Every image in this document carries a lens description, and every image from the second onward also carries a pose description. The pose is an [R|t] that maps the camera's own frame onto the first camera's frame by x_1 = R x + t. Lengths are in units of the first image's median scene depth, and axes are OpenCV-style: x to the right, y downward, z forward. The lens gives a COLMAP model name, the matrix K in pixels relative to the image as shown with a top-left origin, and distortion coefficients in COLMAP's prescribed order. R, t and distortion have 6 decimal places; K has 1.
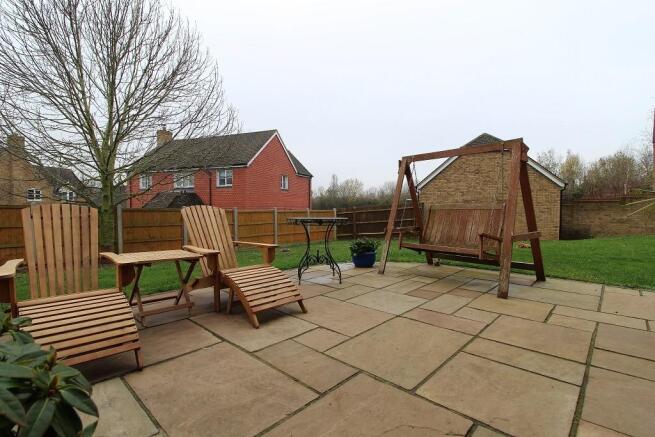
lens RADIAL K [[315.2, 0, 326.8], [0, 315.2, 219.5], [0, 0, 1]] dist [-0.018044, -0.000127]
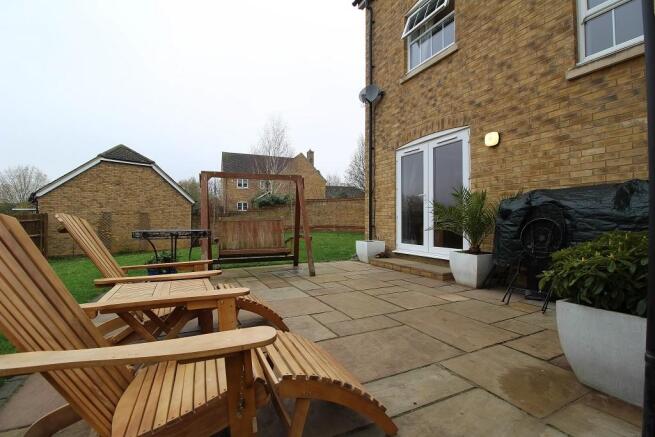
lens RADIAL K [[306.3, 0, 327.6], [0, 306.3, 220.4], [0, 0, 1]] dist [-0.000879, -0.003569]
pose [[0.347279, 0.000985, 0.937761, -1.348626], [0.036095, 0.999244, -0.014416, -0.009655], [-0.937067, 0.038855, 0.346981, 0.601117]]
